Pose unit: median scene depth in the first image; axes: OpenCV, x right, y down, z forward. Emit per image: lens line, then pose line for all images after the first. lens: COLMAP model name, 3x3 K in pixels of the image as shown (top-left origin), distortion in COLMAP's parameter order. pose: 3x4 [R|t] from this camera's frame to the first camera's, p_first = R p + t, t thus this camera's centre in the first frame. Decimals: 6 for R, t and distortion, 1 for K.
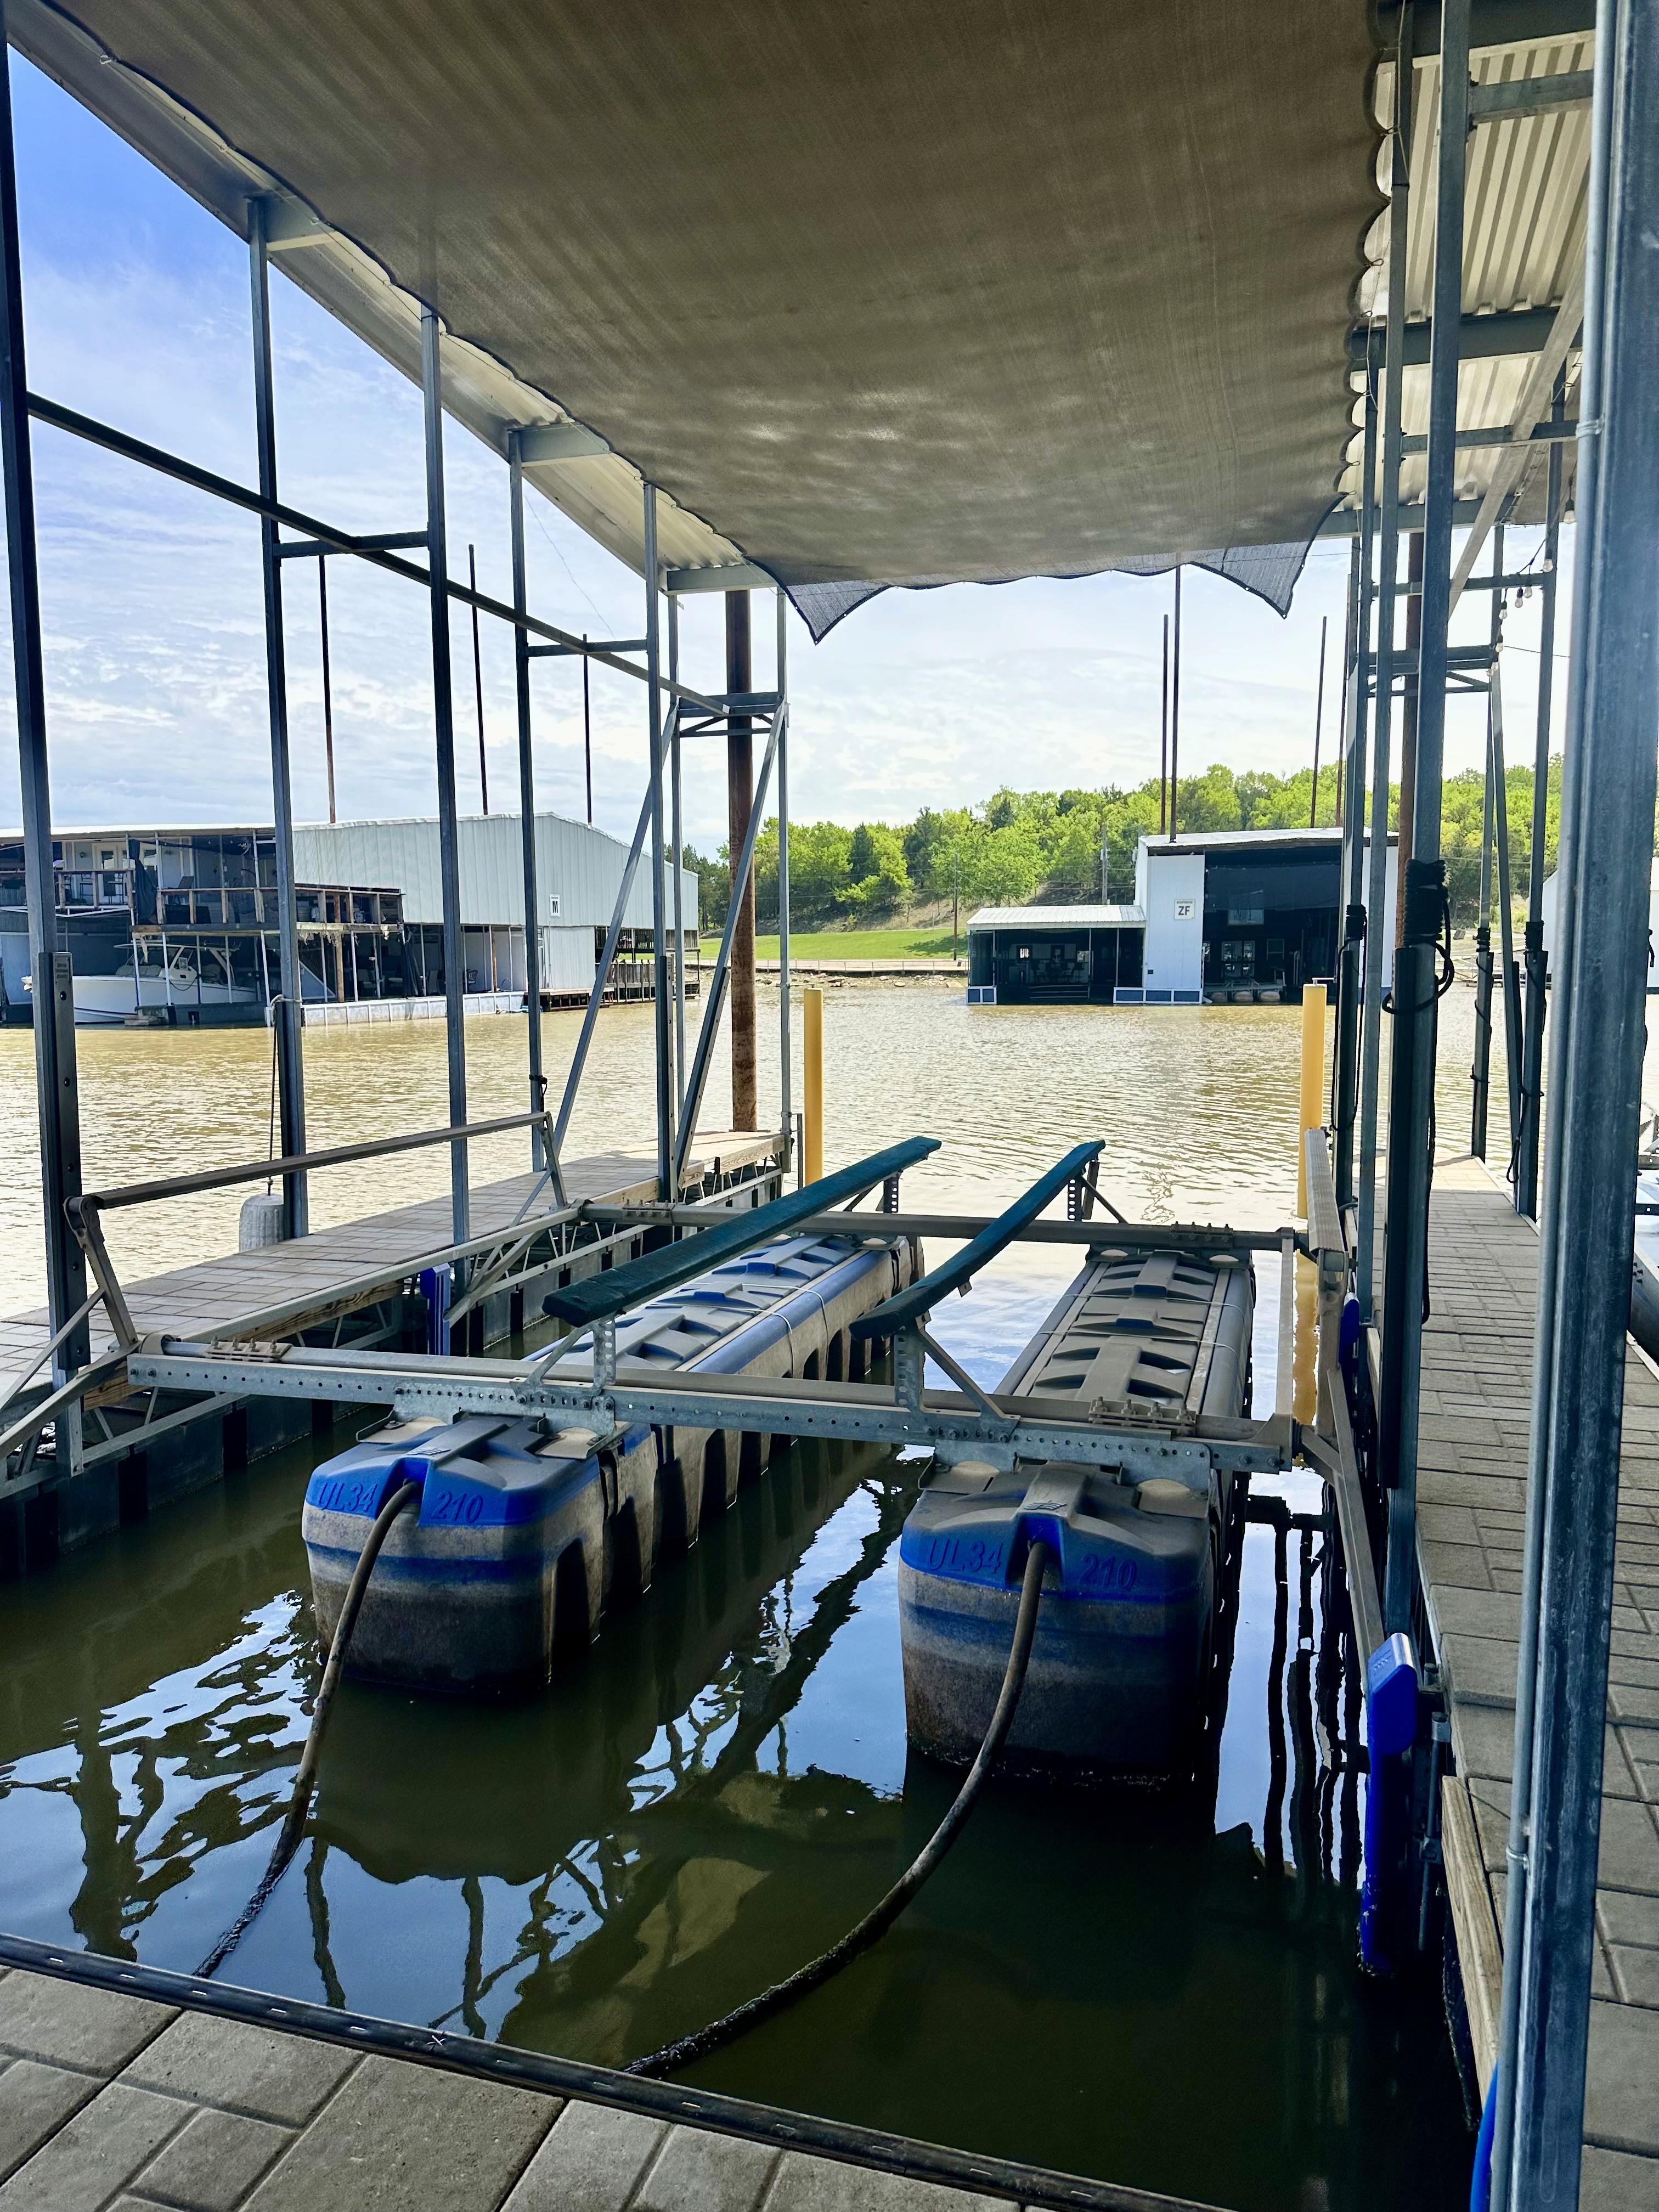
lens RADIAL K [[1586.4, 0, 837.7], [0, 1586.4, 1101.1], [0, 0, 1]] dist [0.113276, -0.219296]
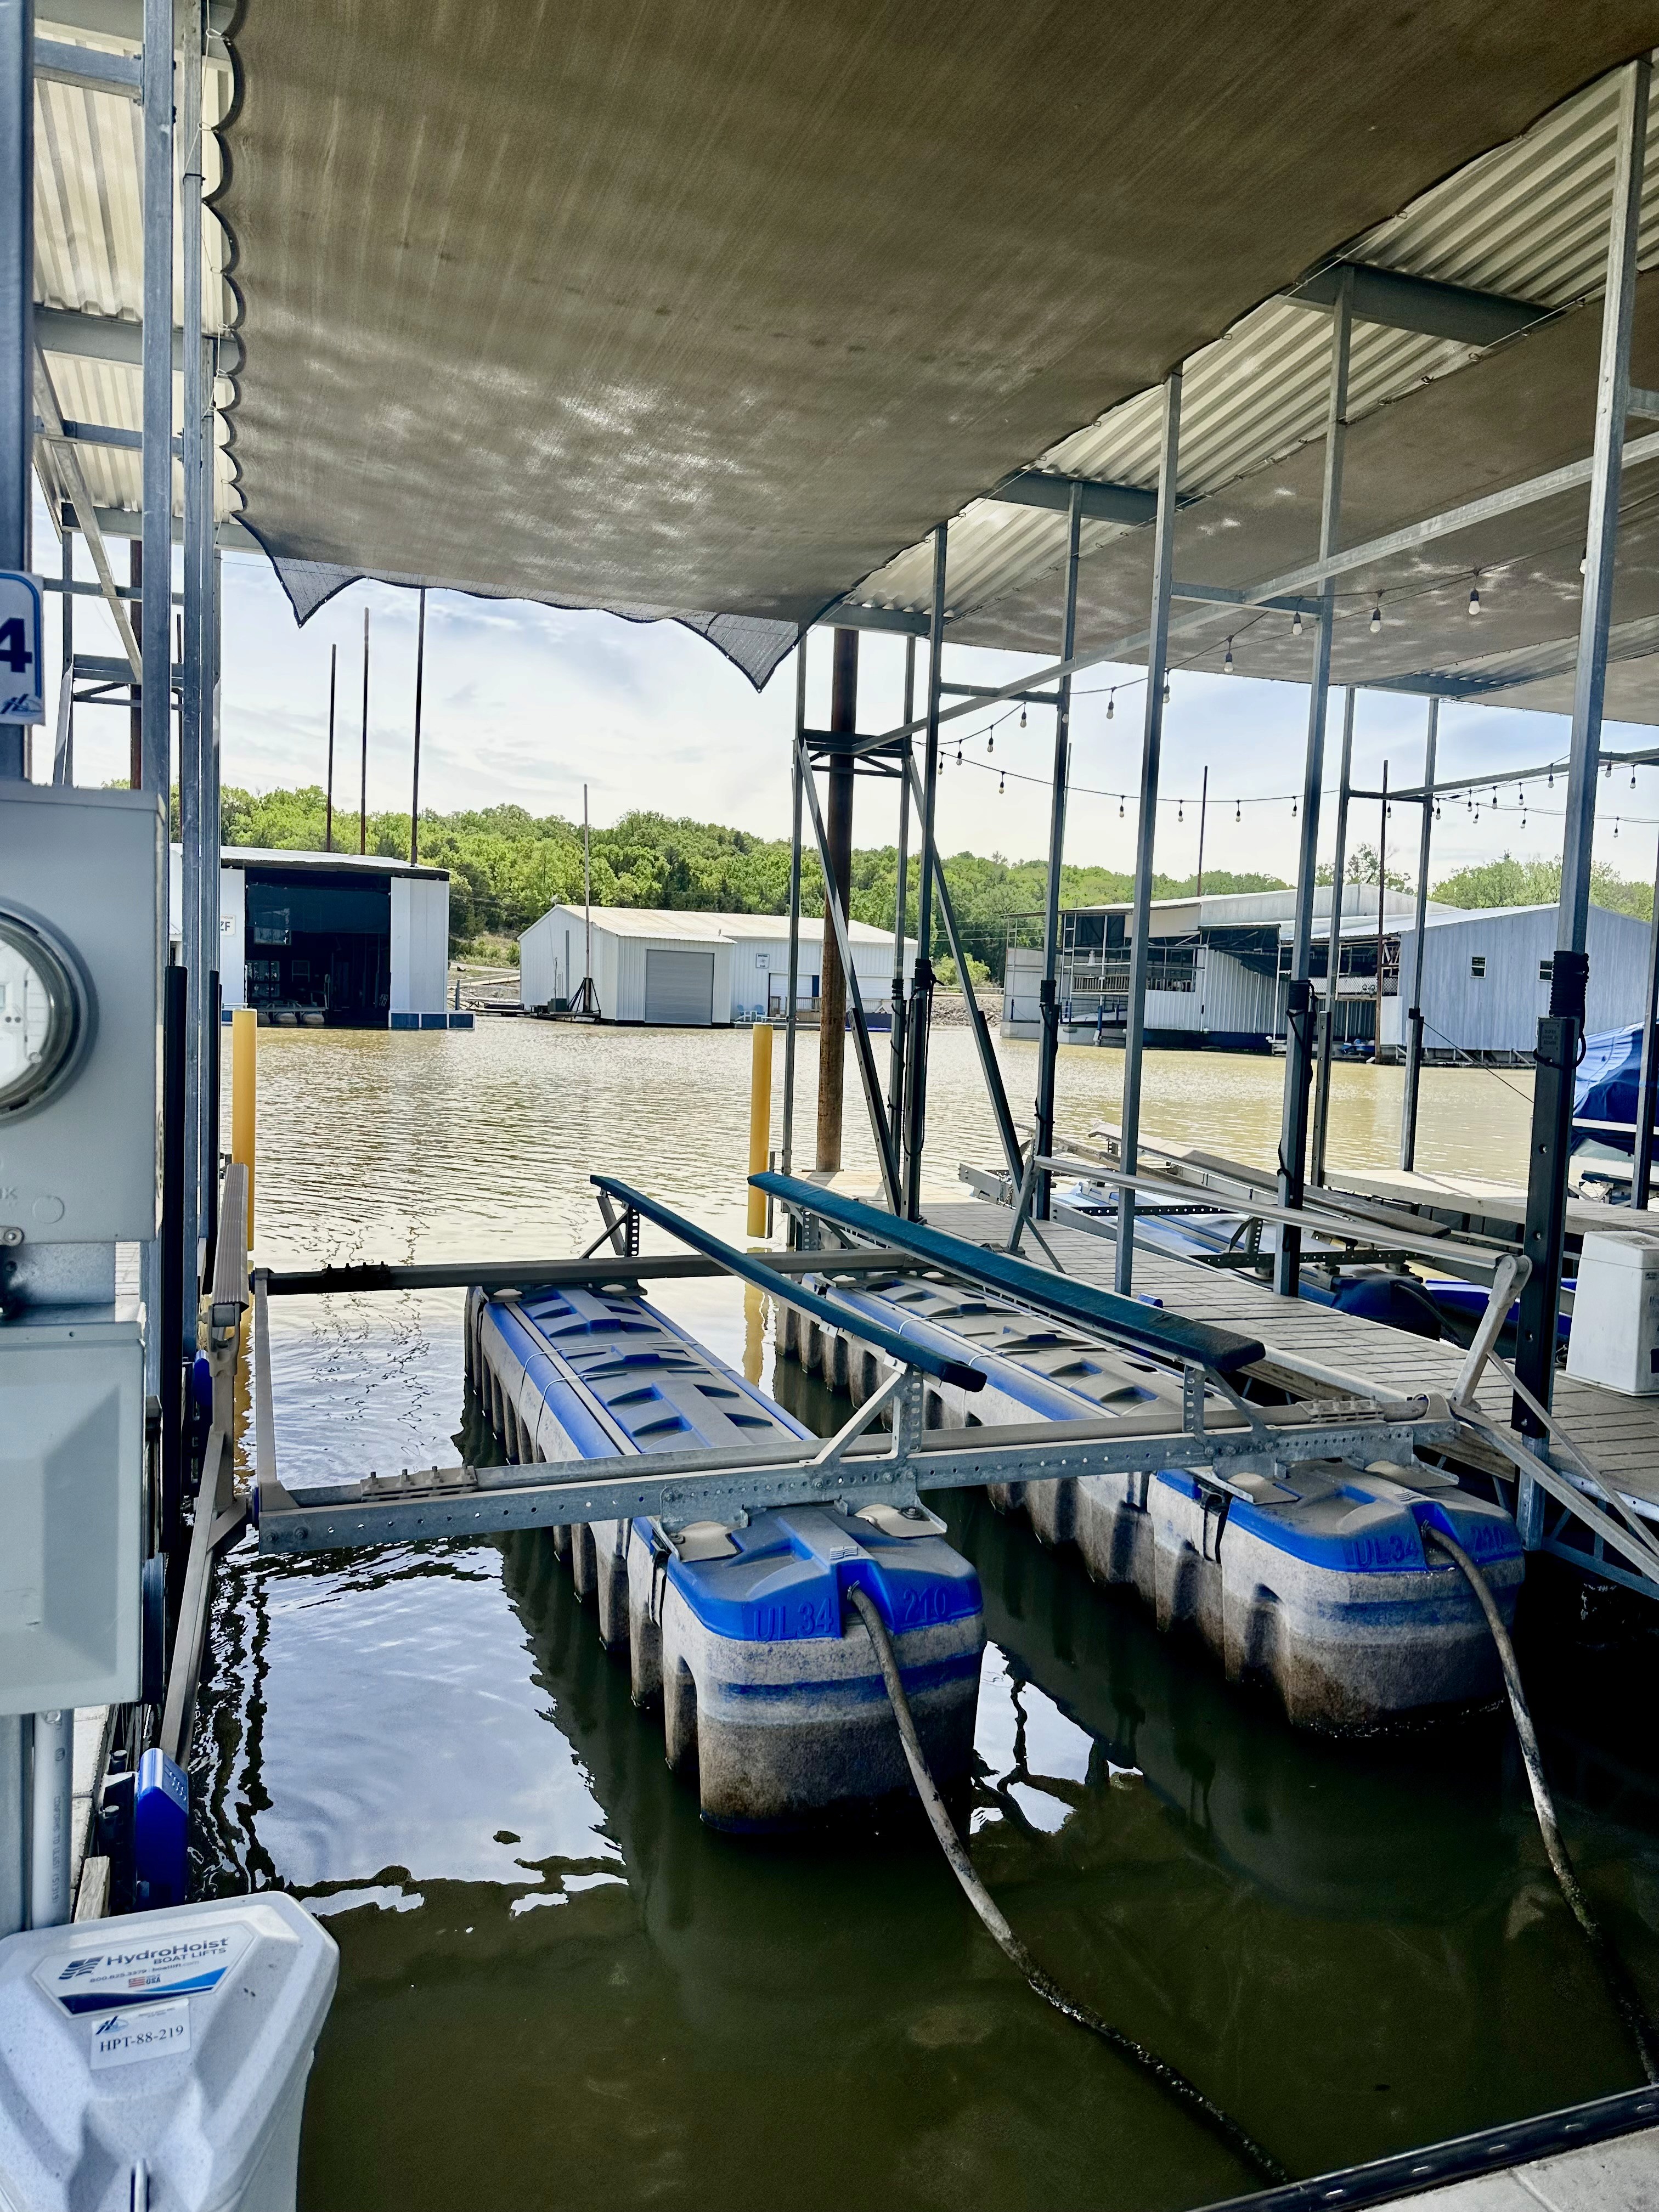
lens RADIAL K [[1555.7, 0, 829.5], [0, 1555.7, 1106.0], [0, 0, 1]] dist [0.124437, -0.200547]
pose [[0.783671, -0.008542, 0.621117, -0.457165], [0.014026, 0.999894, -0.003946, -0.015351], [-0.621017, 0.011804, 0.783708, 0.180414]]
